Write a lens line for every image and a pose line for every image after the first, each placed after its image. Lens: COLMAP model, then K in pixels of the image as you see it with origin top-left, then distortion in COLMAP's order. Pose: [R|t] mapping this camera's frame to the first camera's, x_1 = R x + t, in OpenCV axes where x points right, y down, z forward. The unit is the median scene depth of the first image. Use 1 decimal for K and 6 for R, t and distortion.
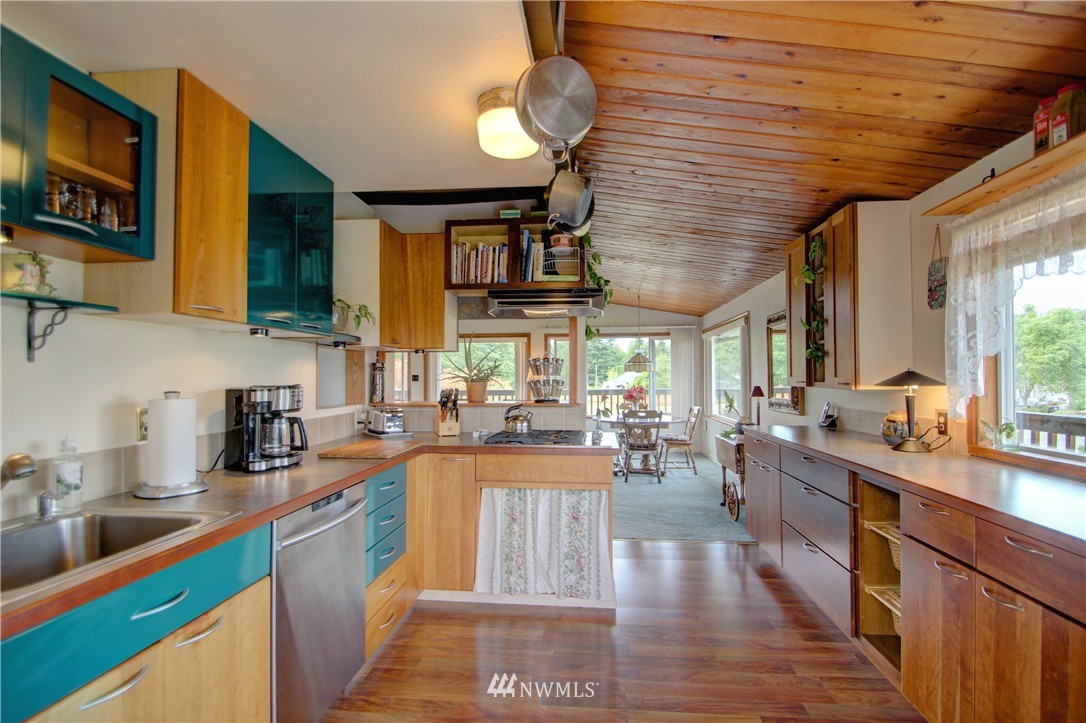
lens RADIAL K [[525.7, 0, 544.7], [0, 525.7, 367.1], [0, 0, 1]] dist [0.012905, -0.000332]
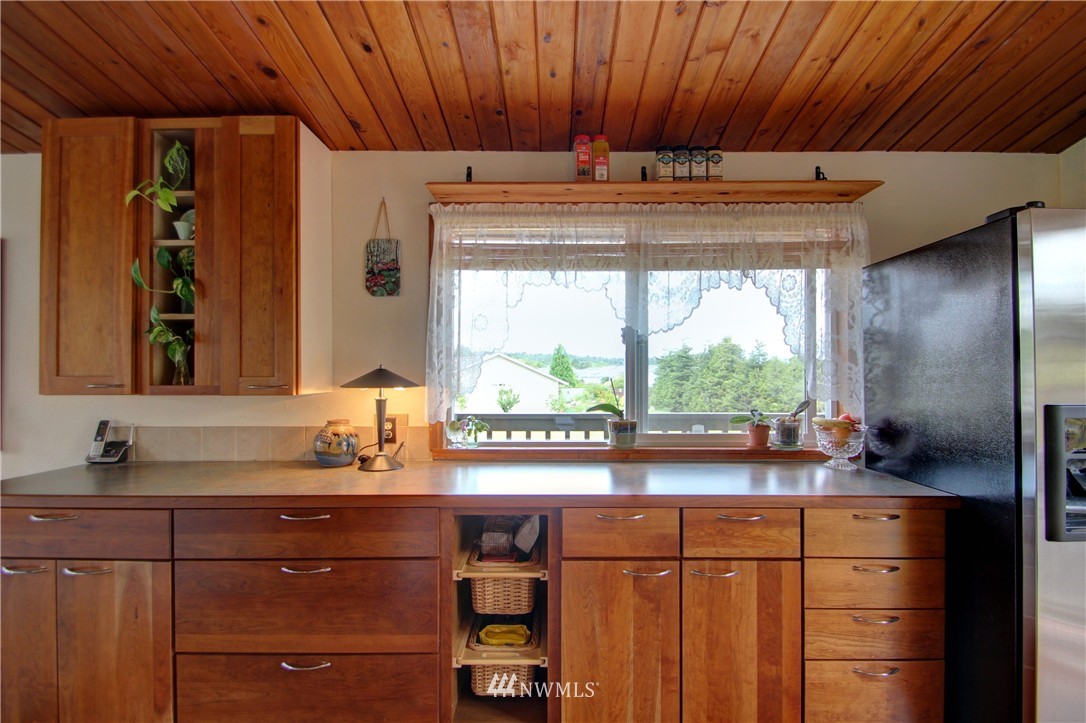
lens RADIAL K [[525.7, 0, 544.9], [0, 525.7, 367.2], [0, 0, 1]] dist [0.012905, -0.000332]
pose [[-0.096263, 0.018004, 0.995193, -0.138702], [-0.016671, 0.999667, -0.019698, 0.017982], [-0.995216, -0.018487, -0.095931, 0.907316]]
